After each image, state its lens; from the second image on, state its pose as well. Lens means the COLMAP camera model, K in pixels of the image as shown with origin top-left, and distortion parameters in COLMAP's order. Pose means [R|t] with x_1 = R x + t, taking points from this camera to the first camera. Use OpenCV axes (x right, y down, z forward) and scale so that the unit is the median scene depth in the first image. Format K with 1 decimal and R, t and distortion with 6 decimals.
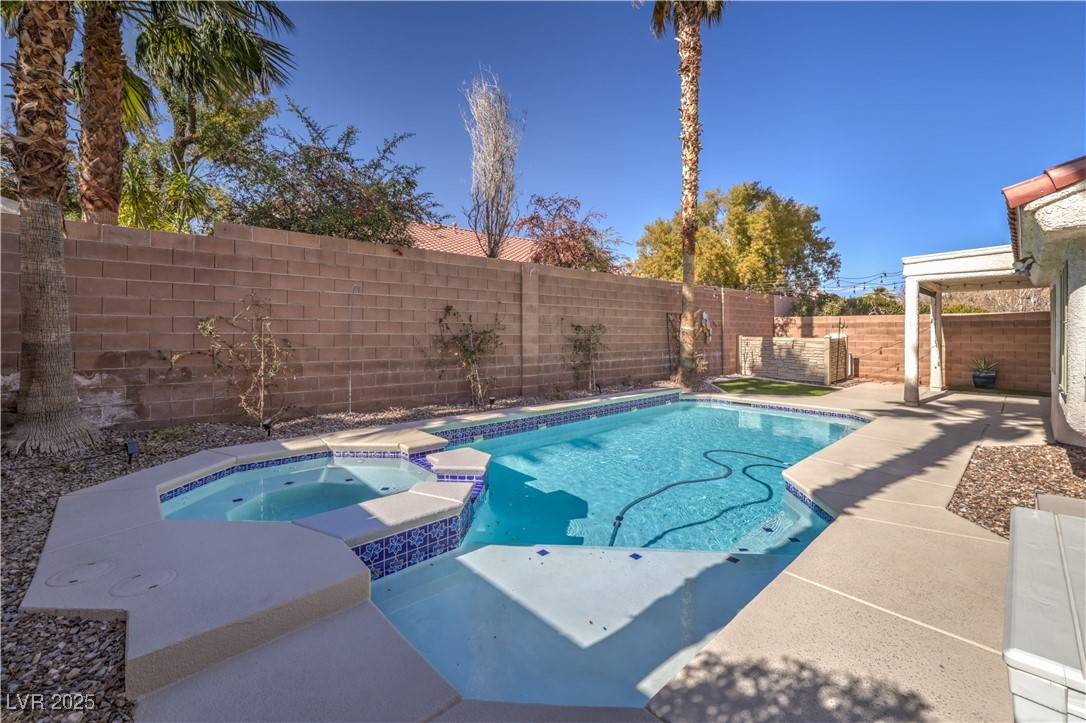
lens RADIAL K [[446.3, 0, 540.6], [0, 446.3, 337.2], [0, 0, 1]] dist [-0.000846, -0.000037]
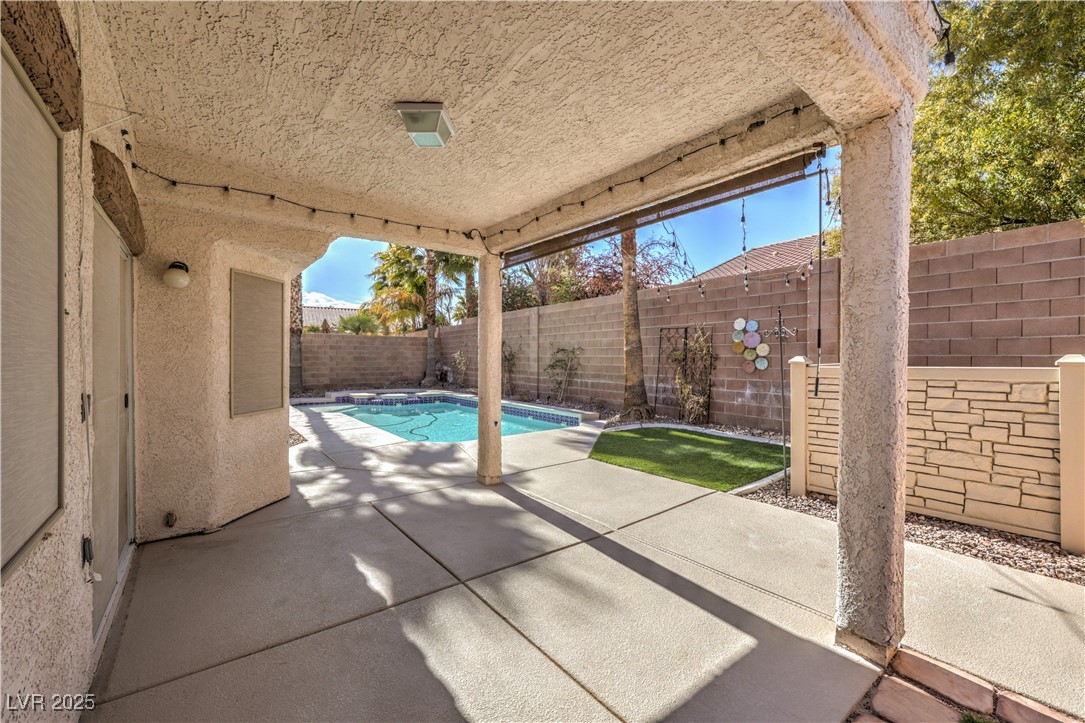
lens RADIAL K [[433.8, 0, 542.9], [0, 433.8, 358.7], [0, 0, 1]] dist [-0.000033, 0.000015]
pose [[-0.081794, -0.000804, -0.996649, 1.152875], [-0.012135, 0.999926, 0.000189, 0.000899], [0.996575, 0.012110, -0.081797, 0.943145]]
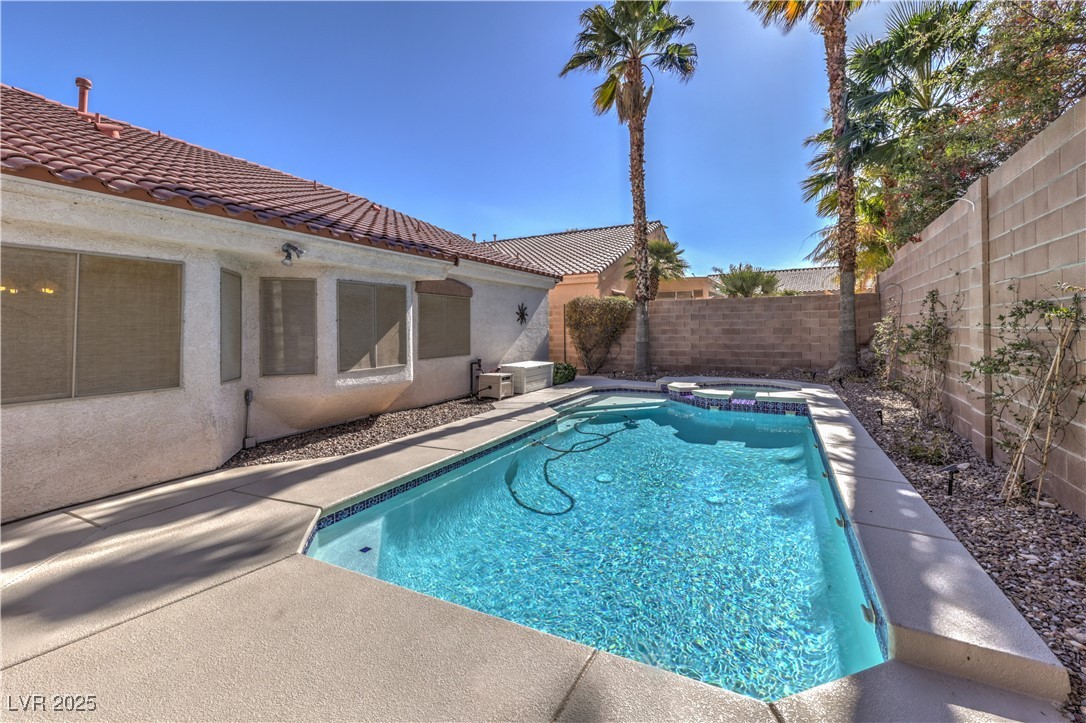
lens RADIAL K [[452.2, 0, 547.9], [0, 452.2, 324.6], [0, 0, 1]] dist [-0.000916, -0.000109]
pose [[-0.936624, 0.002078, -0.350330, 0.492131], [0.002685, 0.999996, -0.001247, -0.008618], [0.350326, -0.002108, -0.936625, 1.070553]]
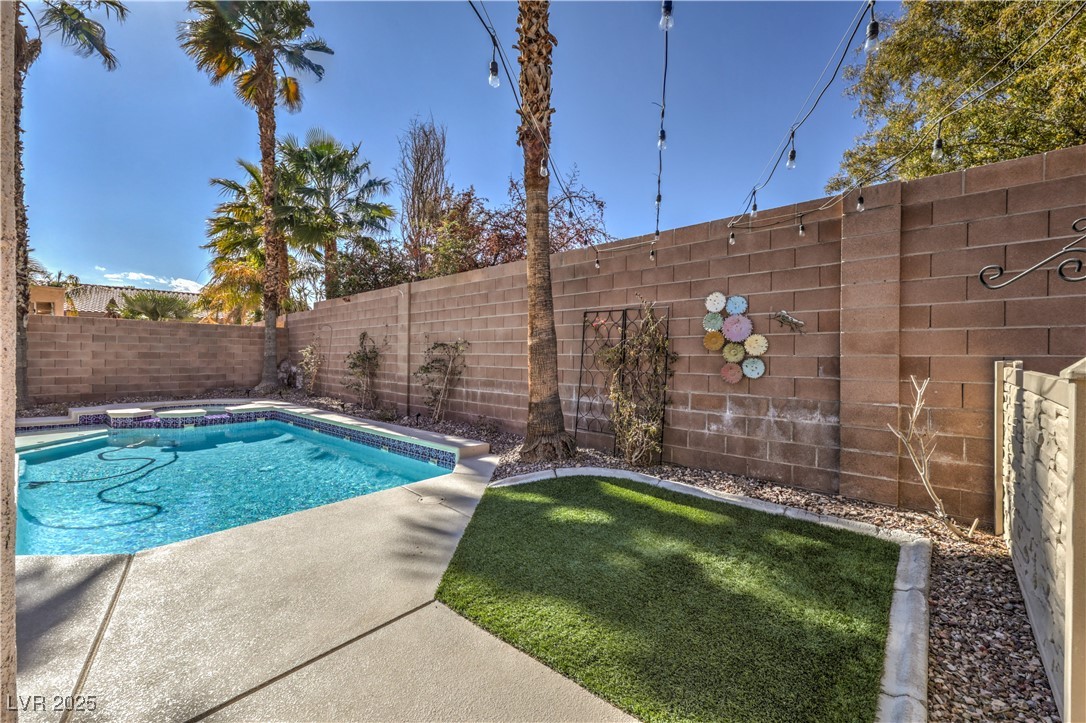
lens RADIAL K [[434.2, 0, 543.4], [0, 434.2, 358.7], [0, 0, 1]] dist [-0.000033, 0.000015]
pose [[0.126059, 0.001833, -0.992021, 0.831210], [-0.018498, 0.999829, -0.000503, -0.000384], [0.991850, 0.018413, 0.126071, 0.982682]]
